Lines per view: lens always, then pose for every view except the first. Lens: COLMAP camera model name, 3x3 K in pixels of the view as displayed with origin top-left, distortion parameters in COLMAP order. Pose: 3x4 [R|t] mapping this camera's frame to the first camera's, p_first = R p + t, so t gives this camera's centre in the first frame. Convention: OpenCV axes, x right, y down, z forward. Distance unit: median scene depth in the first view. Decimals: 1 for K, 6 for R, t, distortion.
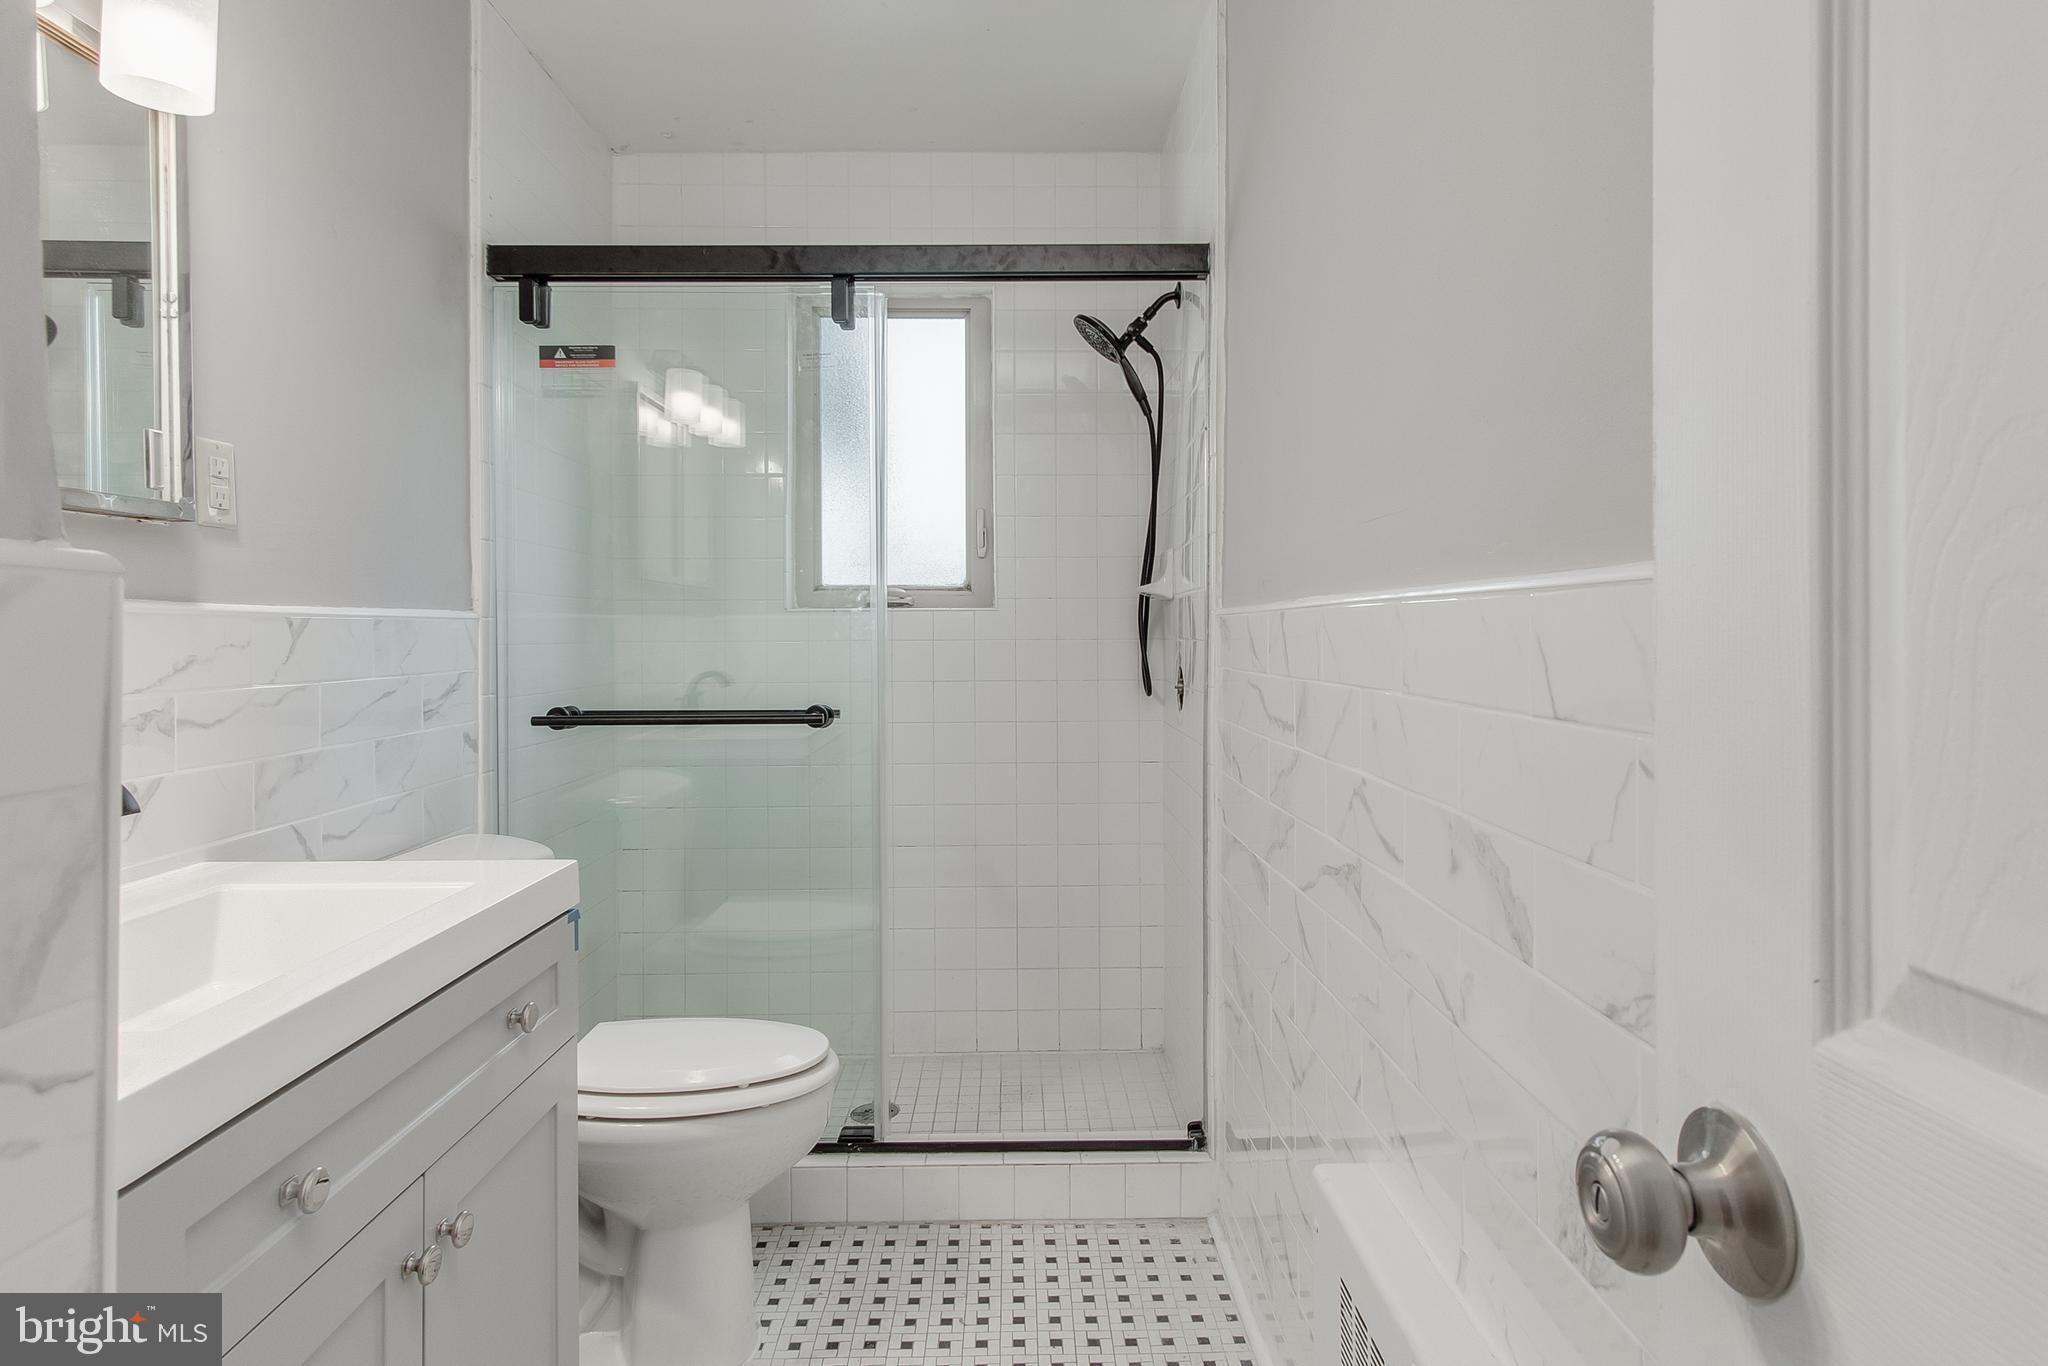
lens RADIAL K [[1111.3, 0, 1025.0], [0, 1111.3, 733.9], [0, 0, 1]] dist [-0.000532, -0.000061]
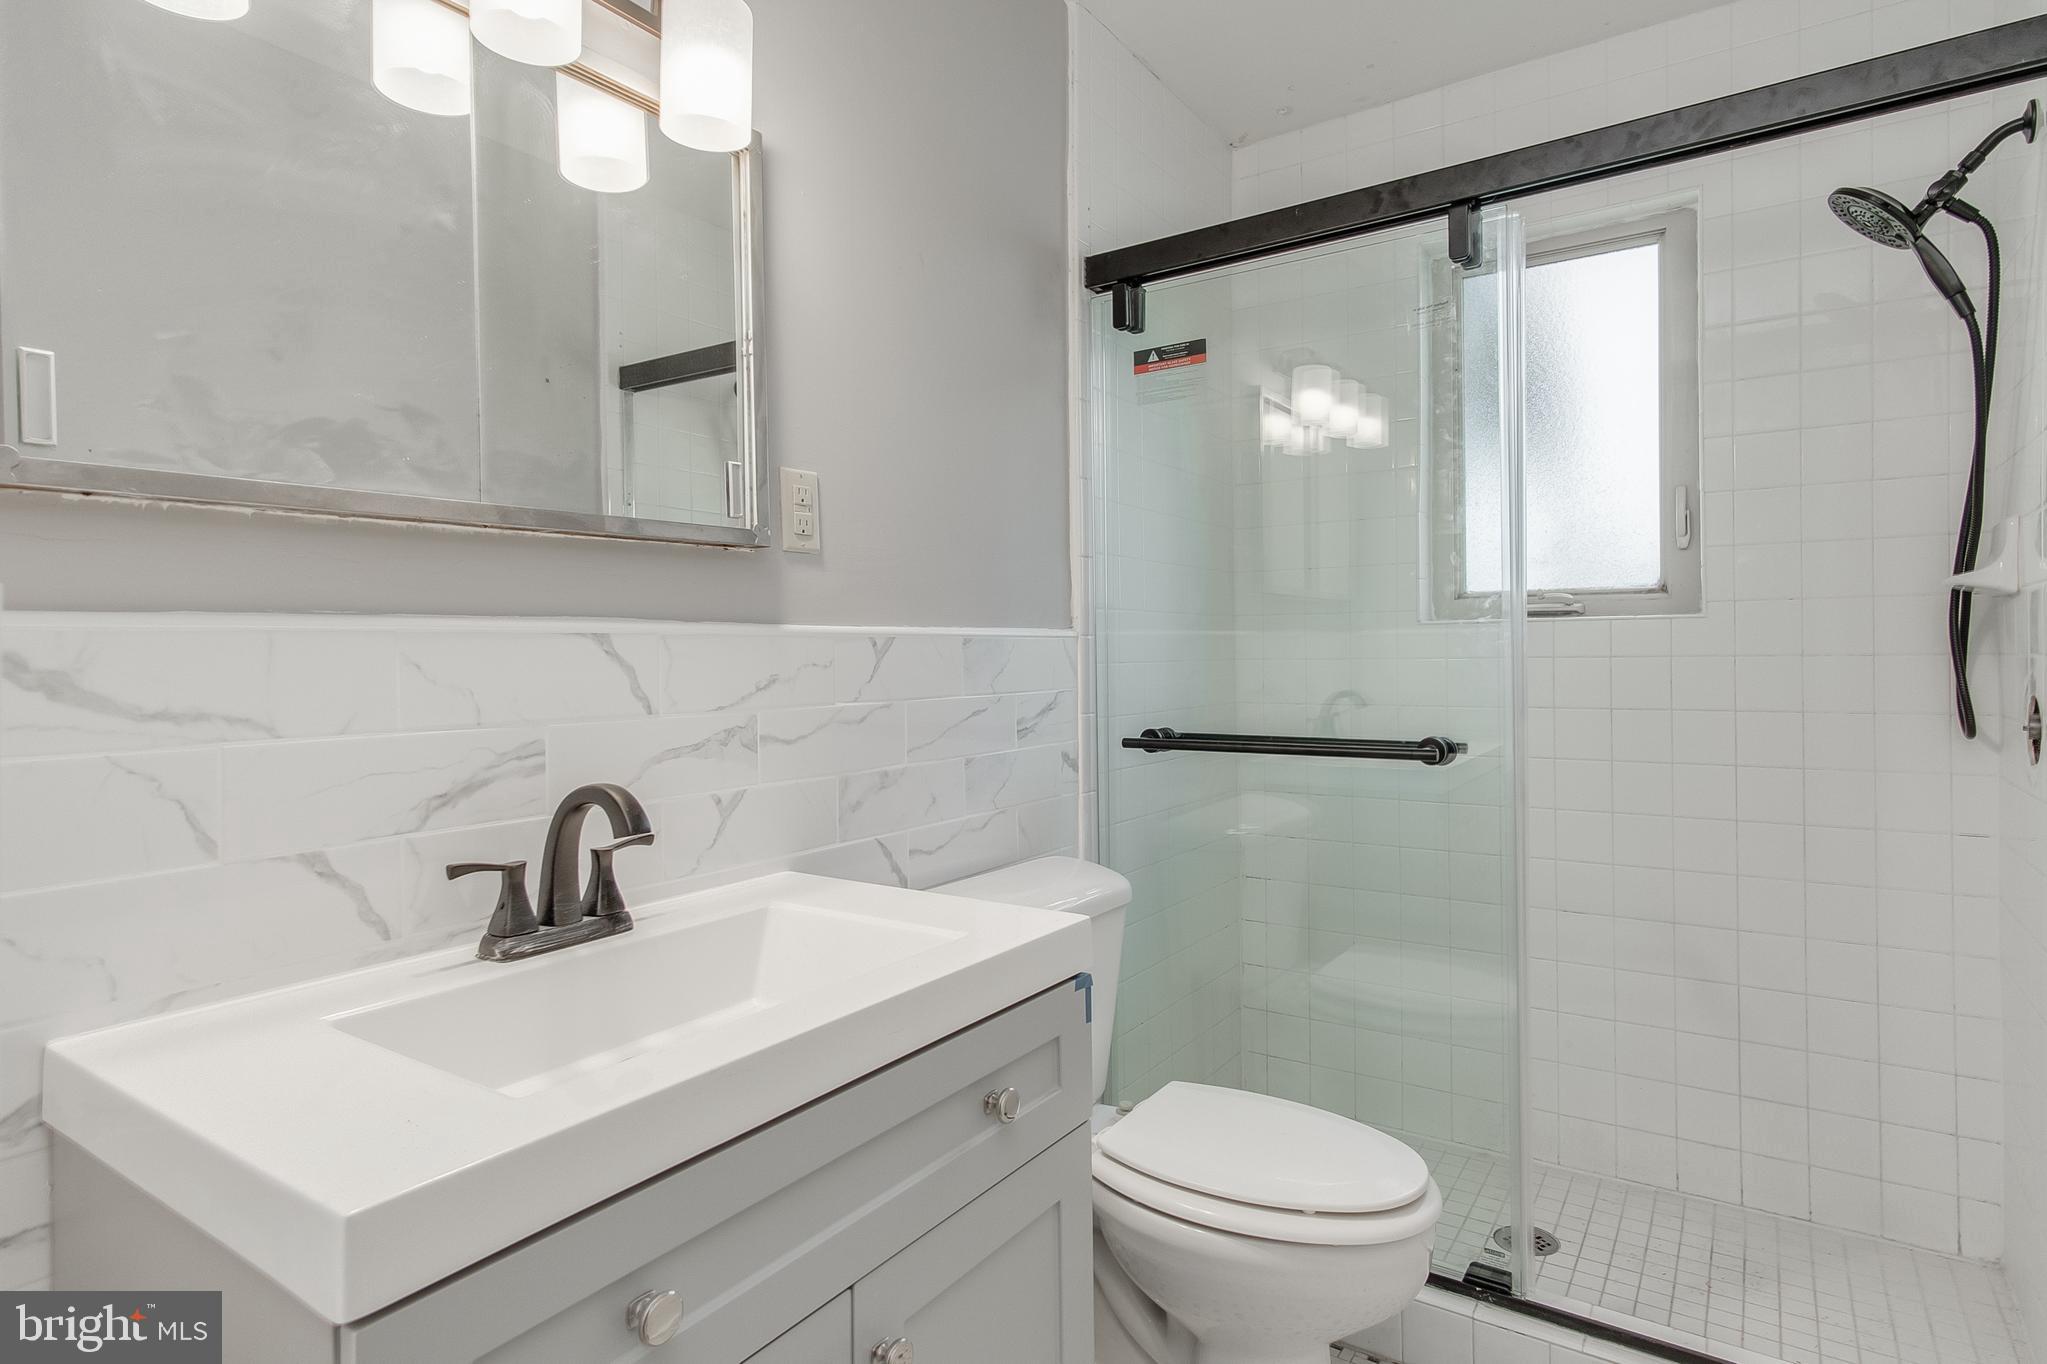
lens RADIAL K [[1098.8, 0, 1031.0], [0, 1098.8, 675.6], [0, 0, 1]] dist [0.004472, 0.001985]
pose [[0.827629, 0.006528, -0.561238, 0.020344], [-0.043852, 0.997628, -0.053064, -0.015236], [0.559560, 0.068529, 0.825952, 0.168023]]
